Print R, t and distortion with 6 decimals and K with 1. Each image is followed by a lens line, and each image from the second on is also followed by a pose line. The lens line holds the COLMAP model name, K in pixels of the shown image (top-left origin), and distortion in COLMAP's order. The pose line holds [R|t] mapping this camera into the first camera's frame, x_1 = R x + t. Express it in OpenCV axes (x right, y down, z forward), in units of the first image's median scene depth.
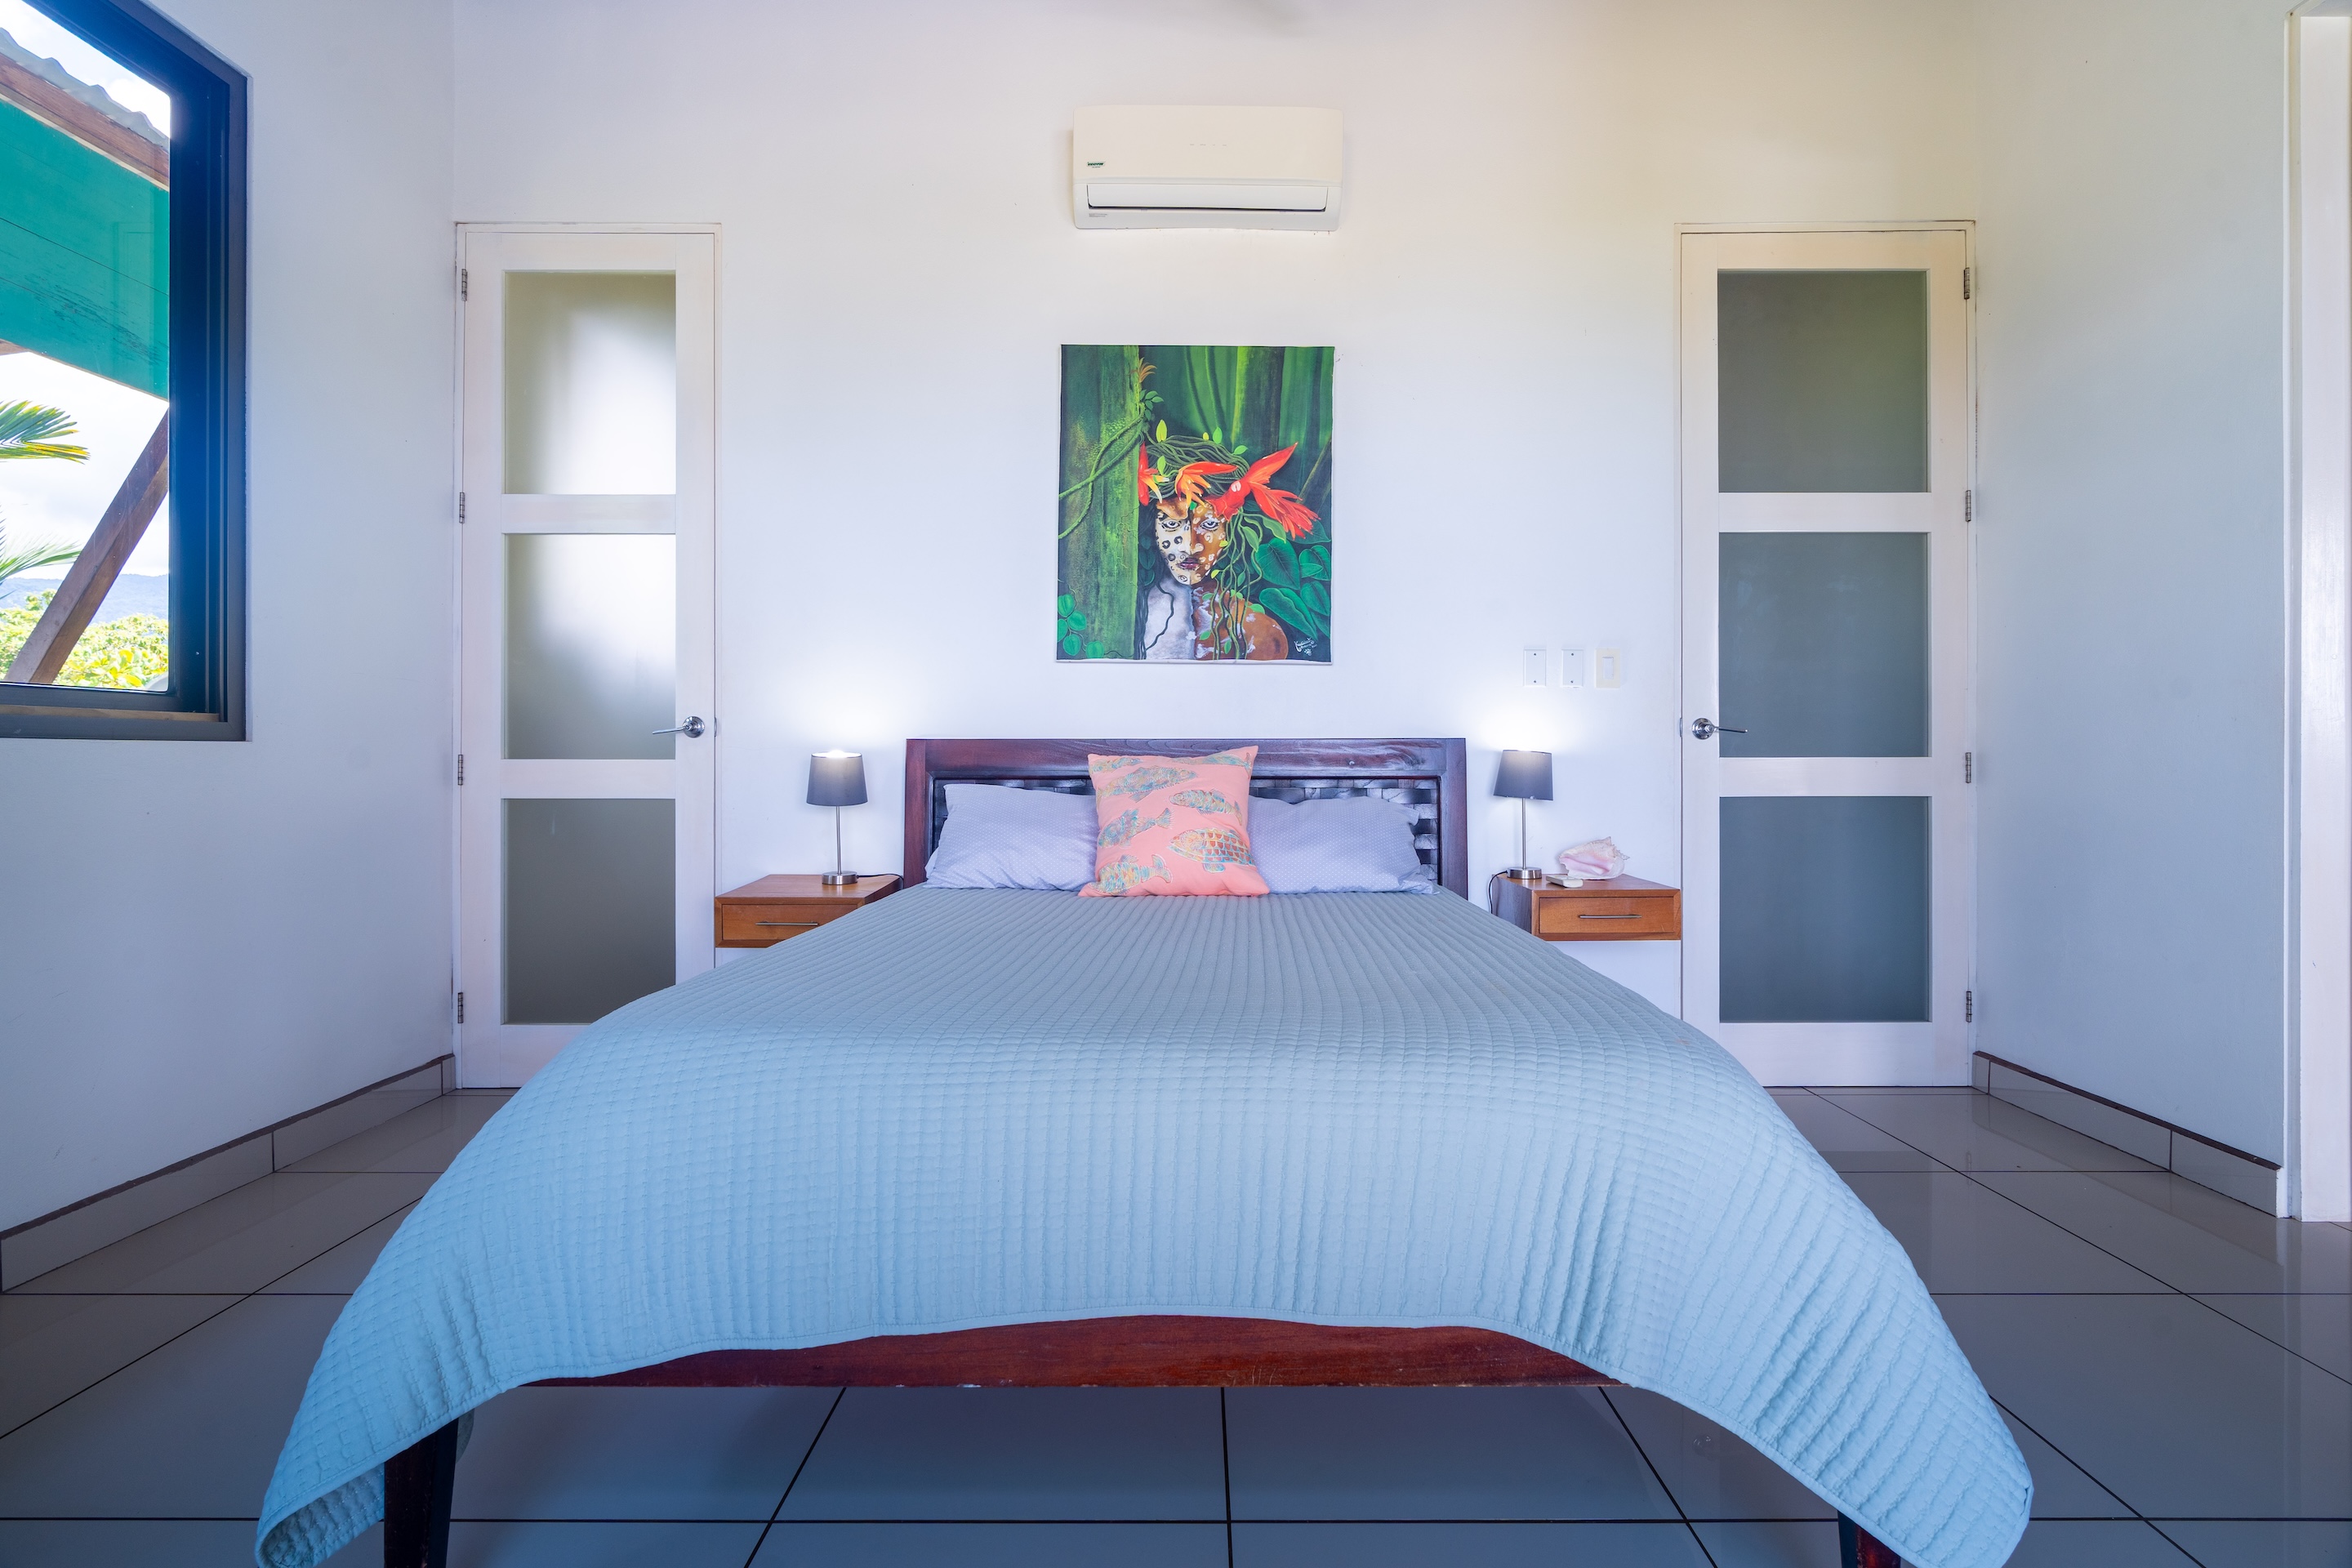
lens RADIAL K [[1072.7, 0, 1183.3], [0, 1072.7, 773.6], [0, 0, 1]] dist [-0.008111, 0.002833]
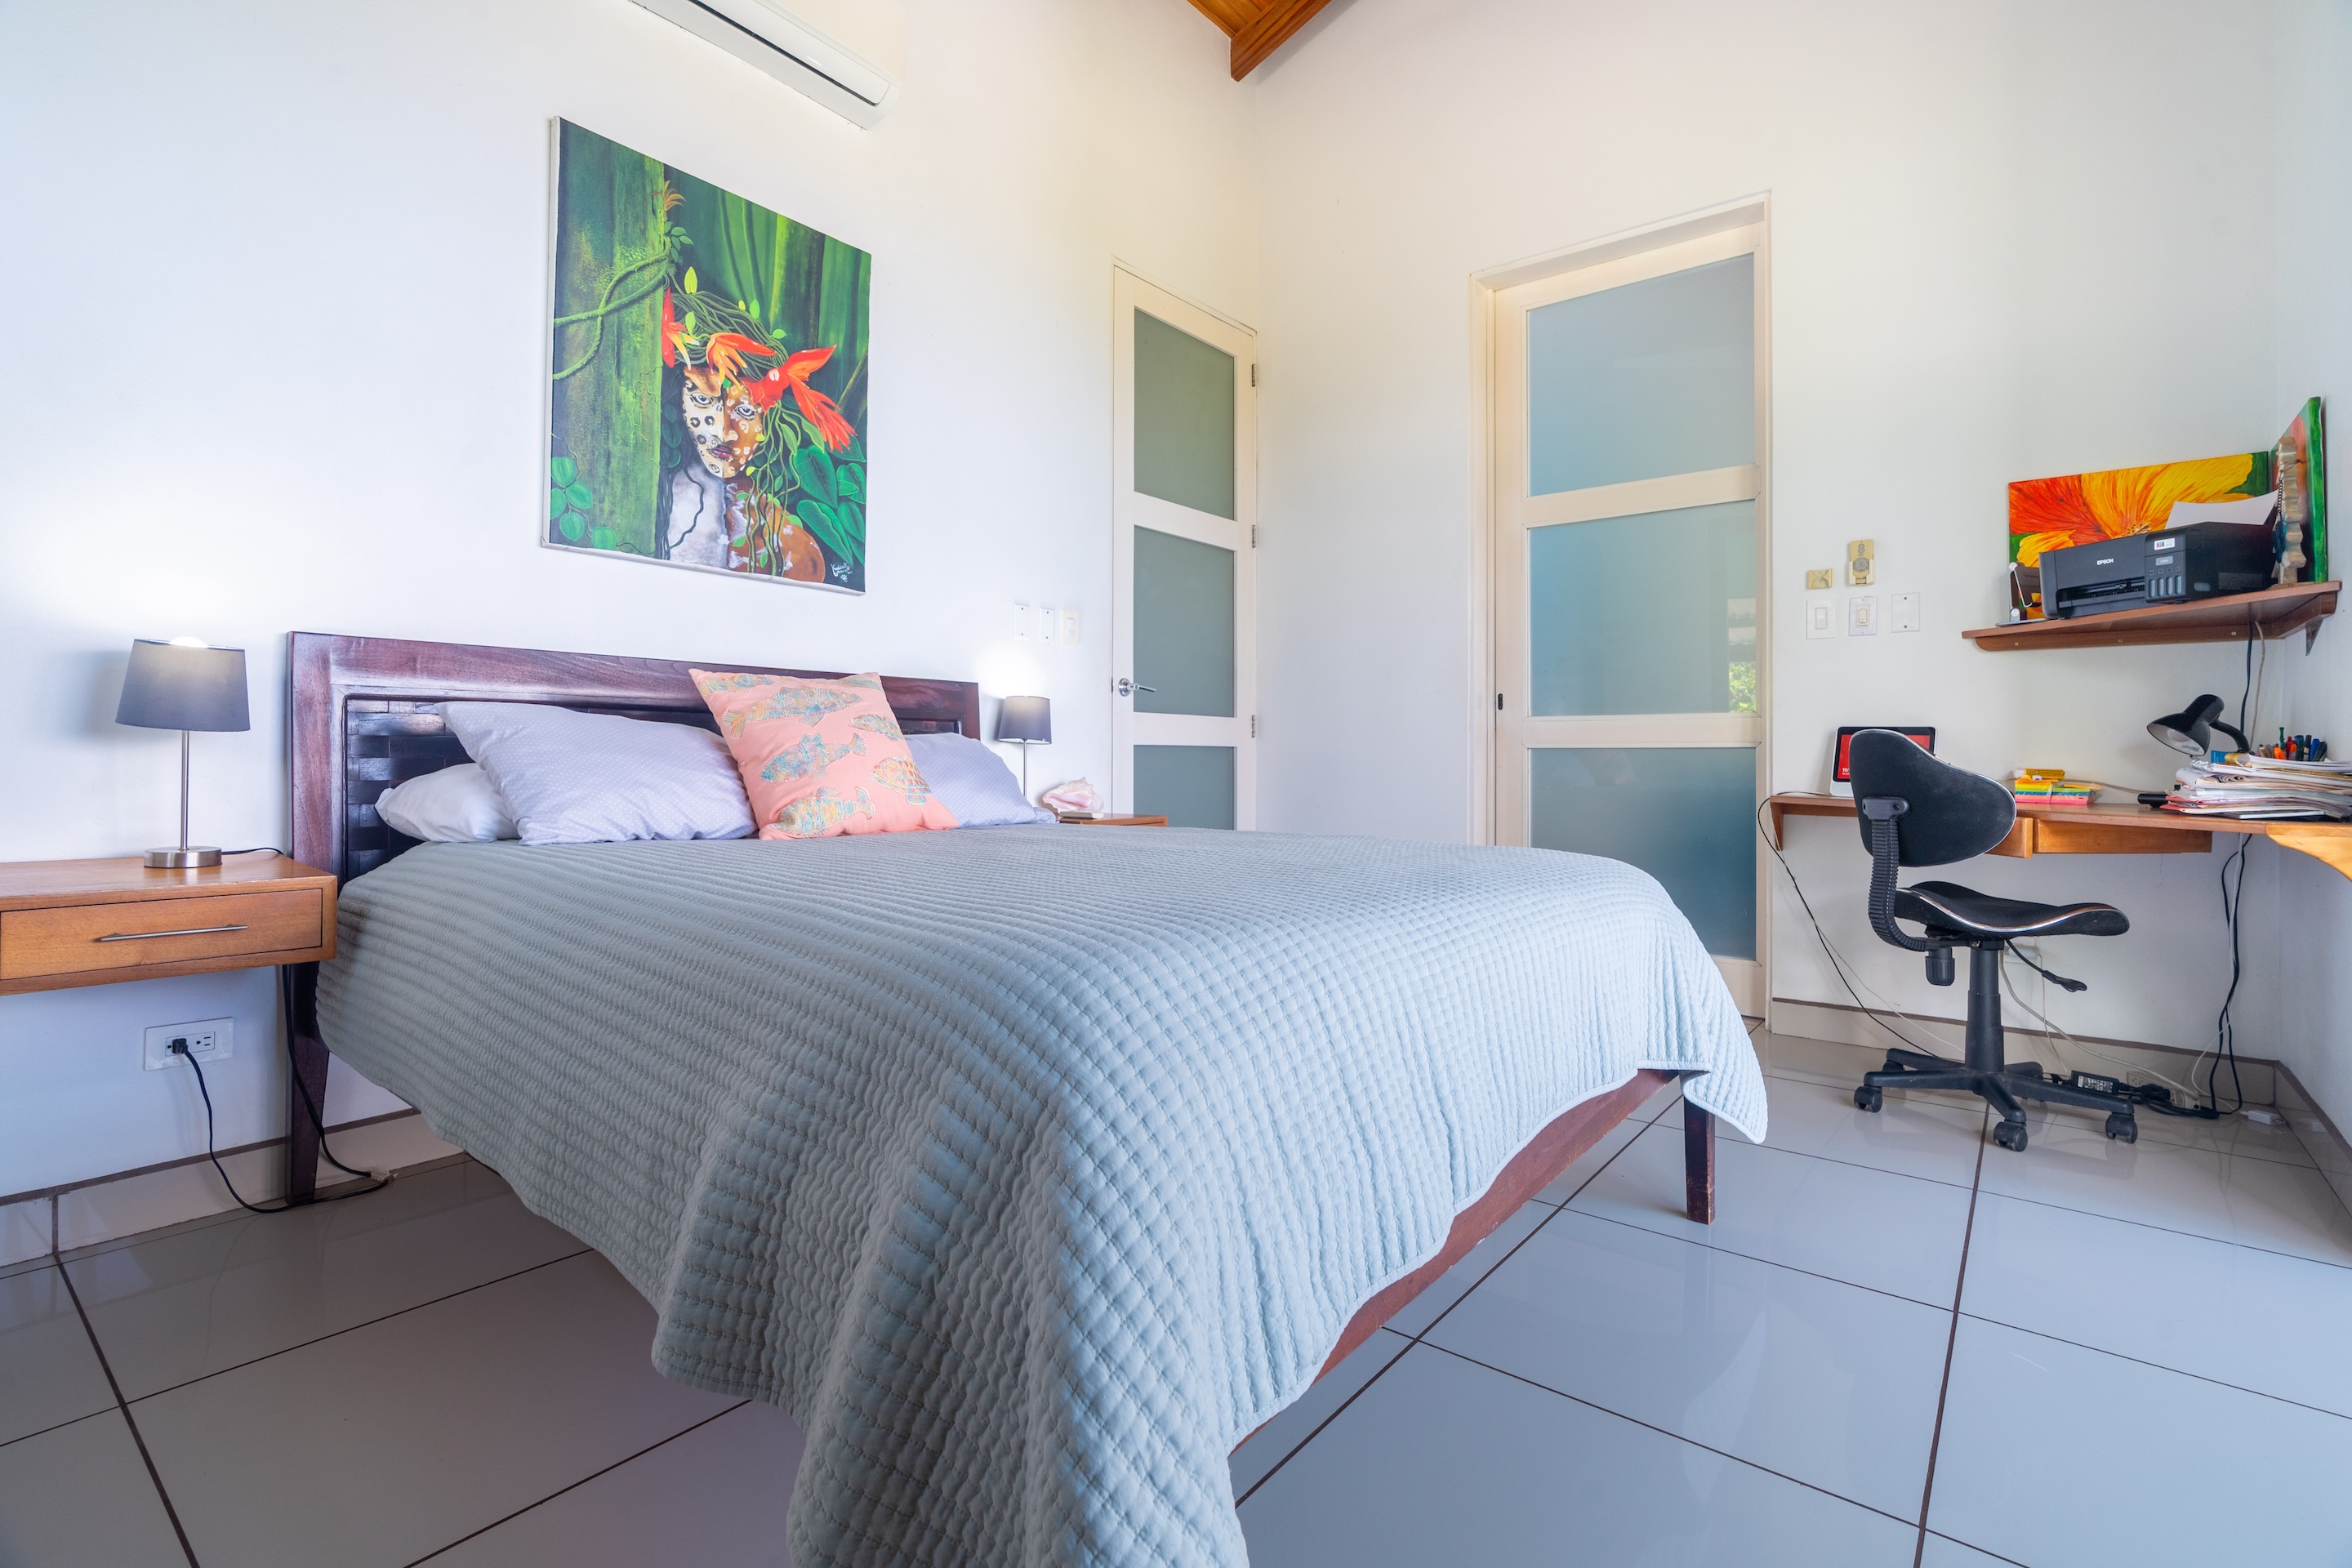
lens RADIAL K [[1072.7, 0, 1179.0], [0, 1072.7, 759.8], [0, 0, 1]] dist [-0.008111, 0.002833]
pose [[0.638728, 0.002552, 0.769428, -0.404067], [0.001507, 0.999988, -0.004568, 0.045710], [-0.769431, 0.004078, 0.638717, 0.202548]]
